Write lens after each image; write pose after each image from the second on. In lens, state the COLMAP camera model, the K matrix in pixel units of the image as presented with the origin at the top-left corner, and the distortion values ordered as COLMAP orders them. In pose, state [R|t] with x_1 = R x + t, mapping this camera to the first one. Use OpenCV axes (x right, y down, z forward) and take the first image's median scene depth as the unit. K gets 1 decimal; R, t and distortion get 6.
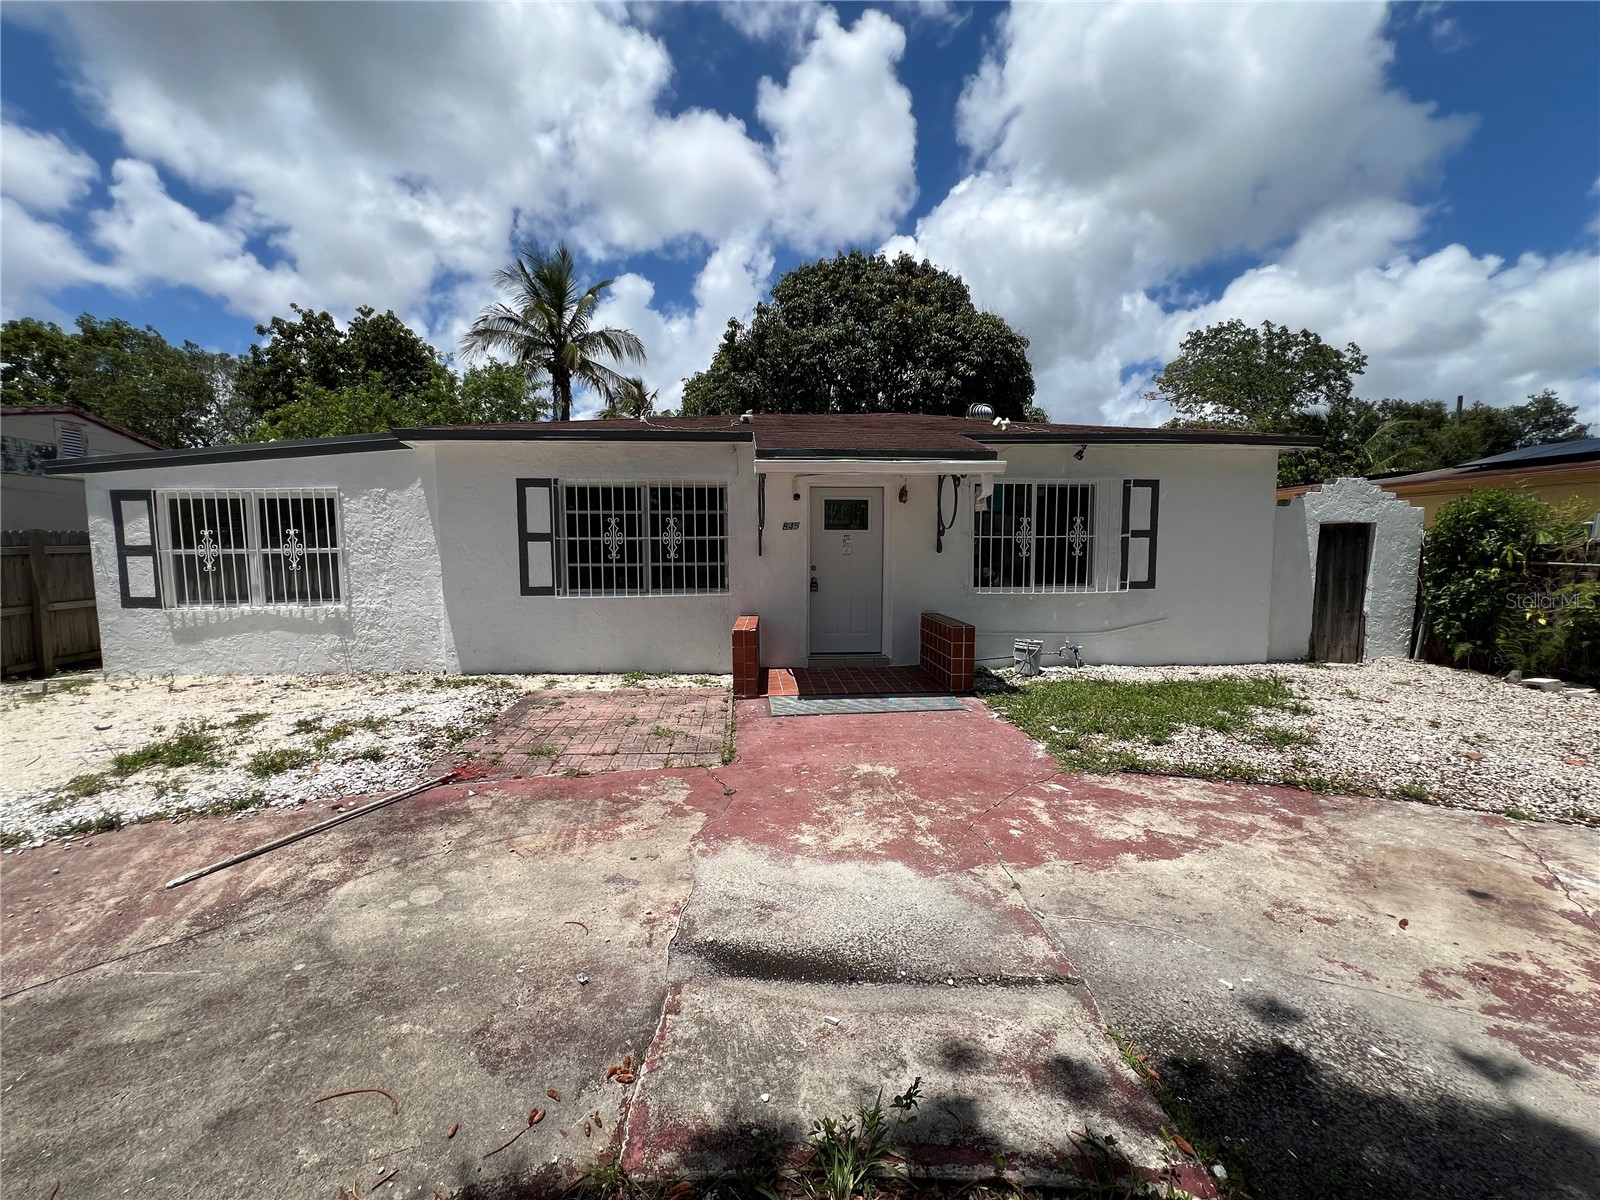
lens RADIAL K [[642.0, 0, 796.0], [0, 642.0, 598.8], [0, 0, 1]] dist [-0.003795, 0.001884]
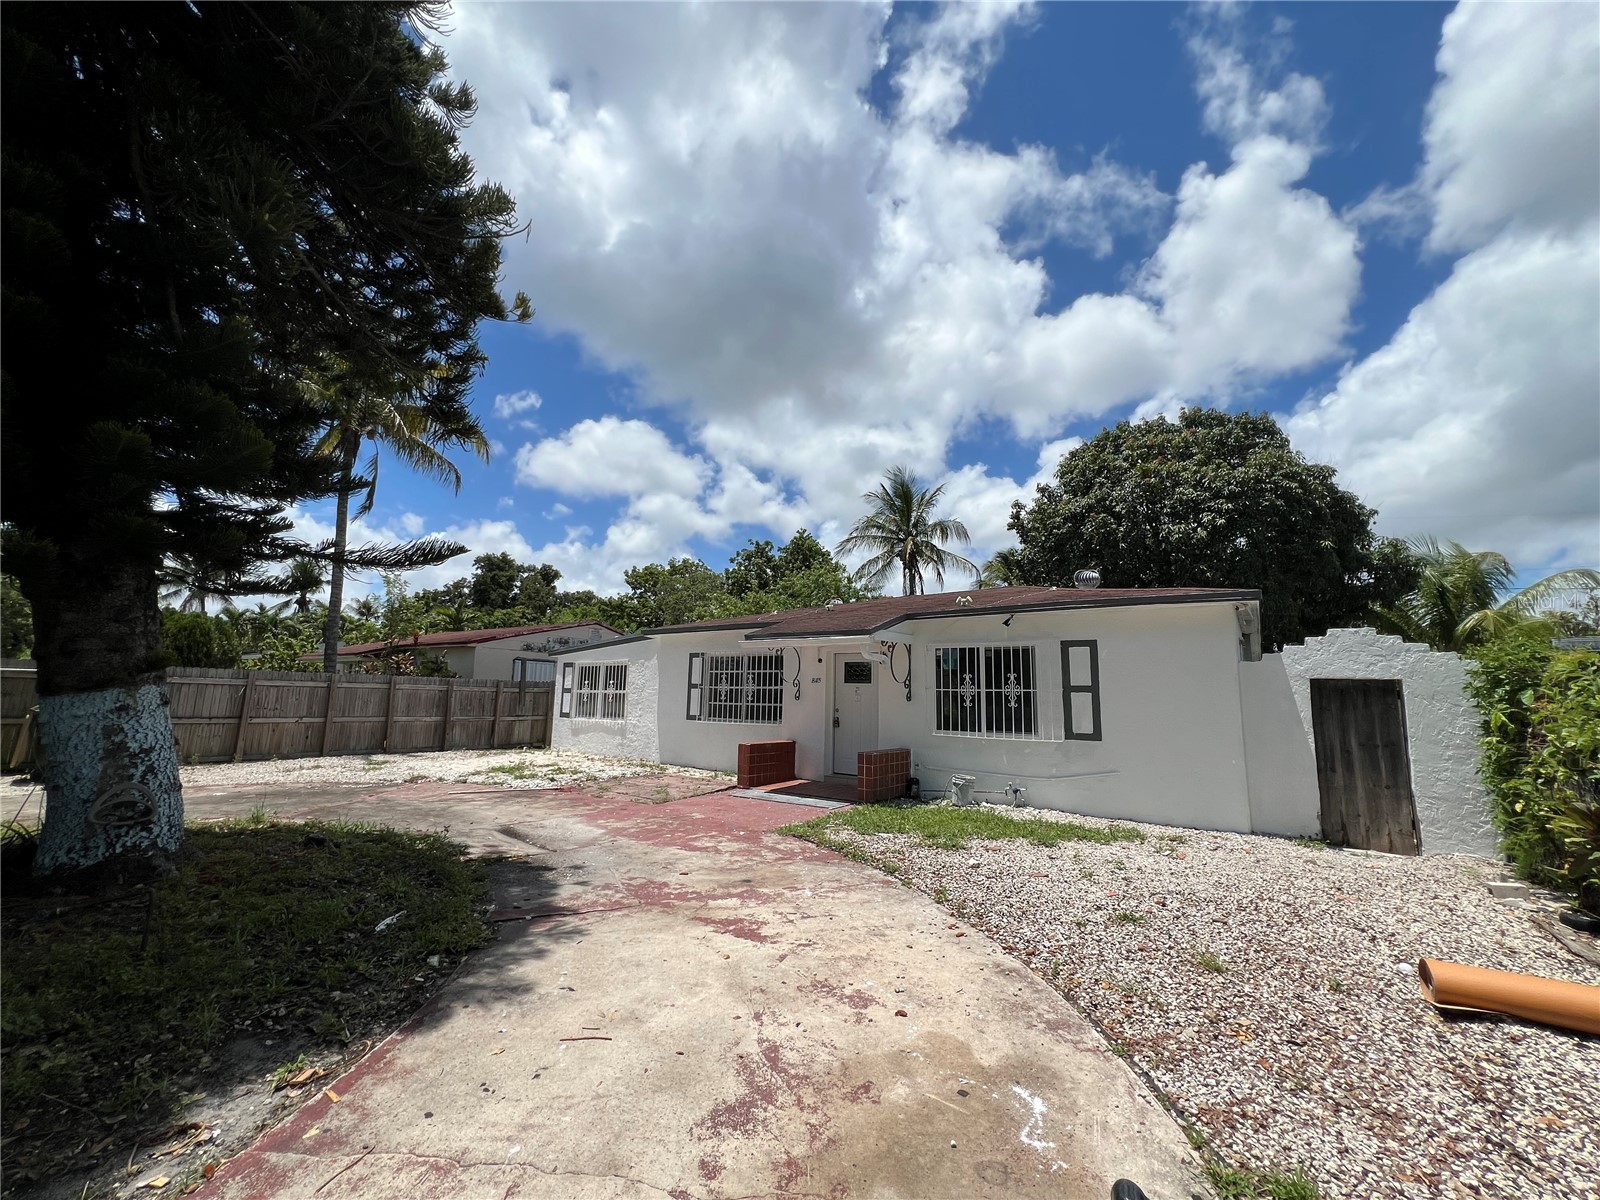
lens RADIAL K [[642.0, 0, 797.4], [0, 642.0, 593.8], [0, 0, 1]] dist [-0.003795, 0.001884]
pose [[0.767152, -0.081830, -0.636224, 0.925752], [-0.079967, 0.971893, -0.221427, 0.023889], [0.636461, 0.220745, 0.739046, -0.167235]]
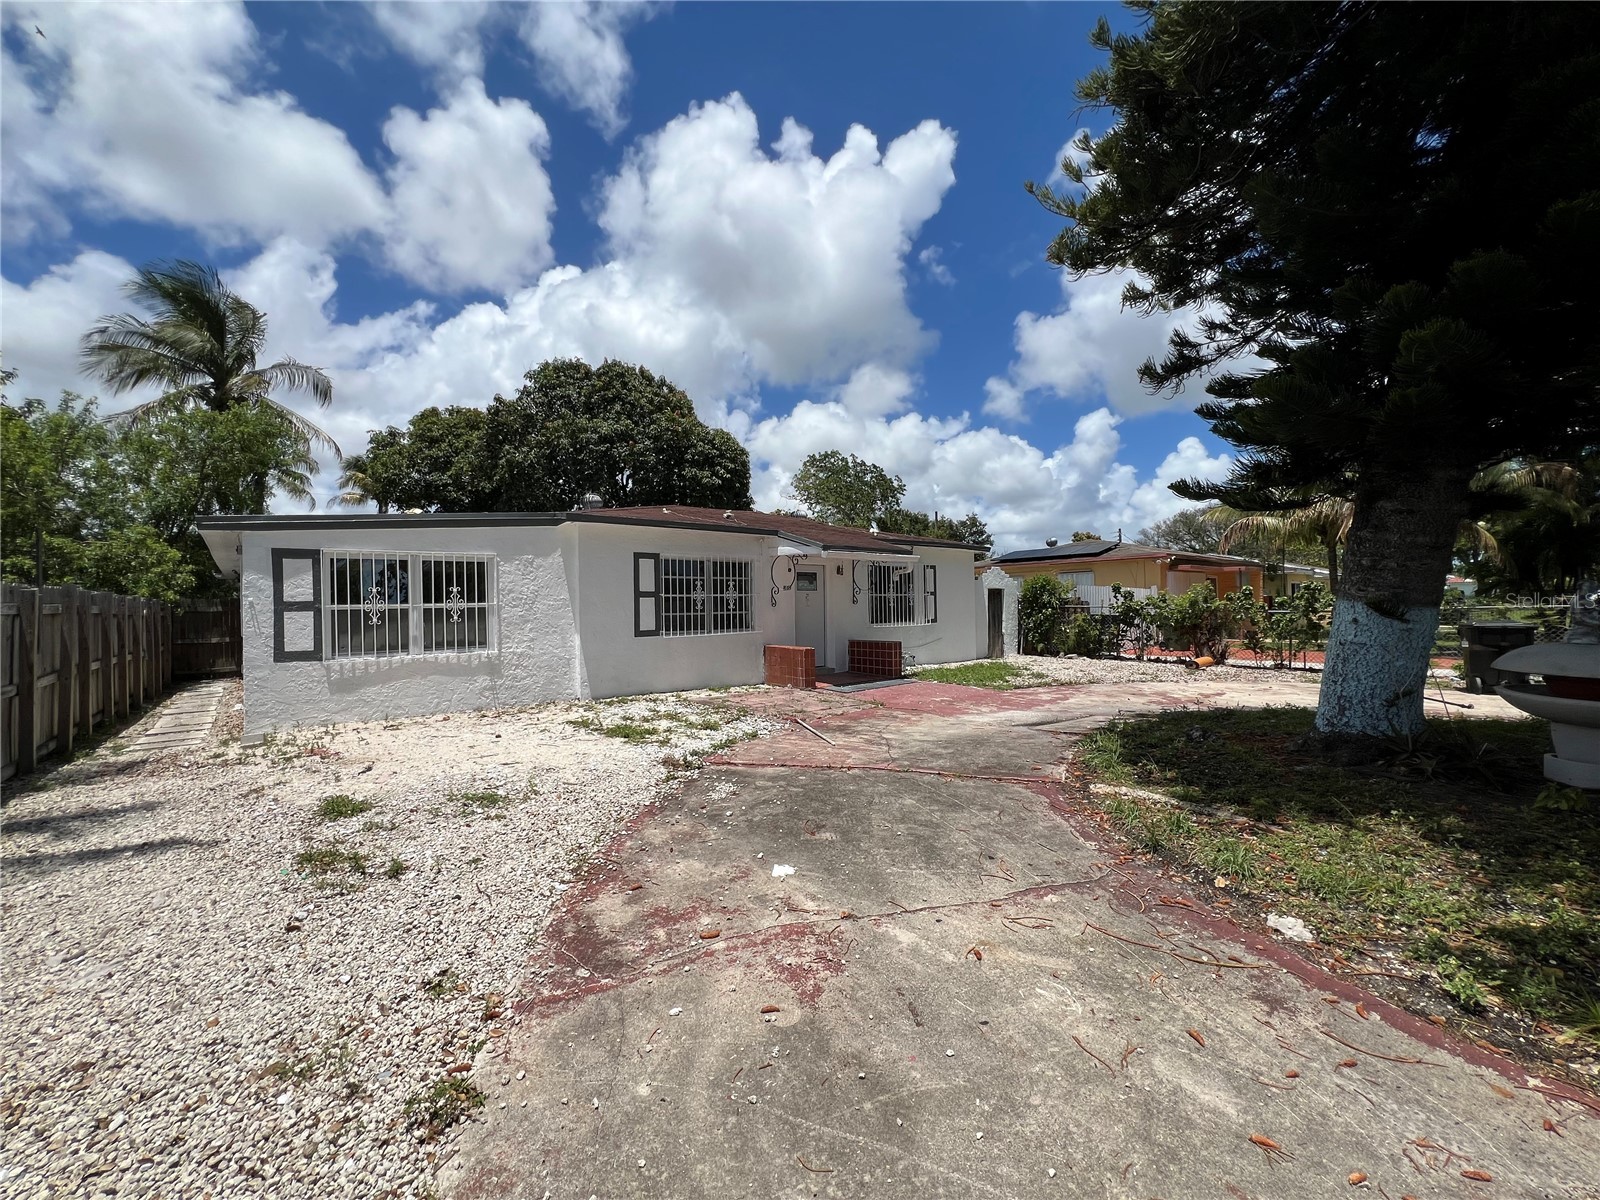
lens RADIAL K [[642.0, 0, 793.6], [0, 642.0, 596.7], [0, 0, 1]] dist [-0.003795, 0.001884]
pose [[0.811151, 0.000024, 0.584836, -0.938513], [0.061873, 0.994385, -0.085856, 0.046637], [-0.581554, 0.105827, 0.806595, -0.298173]]
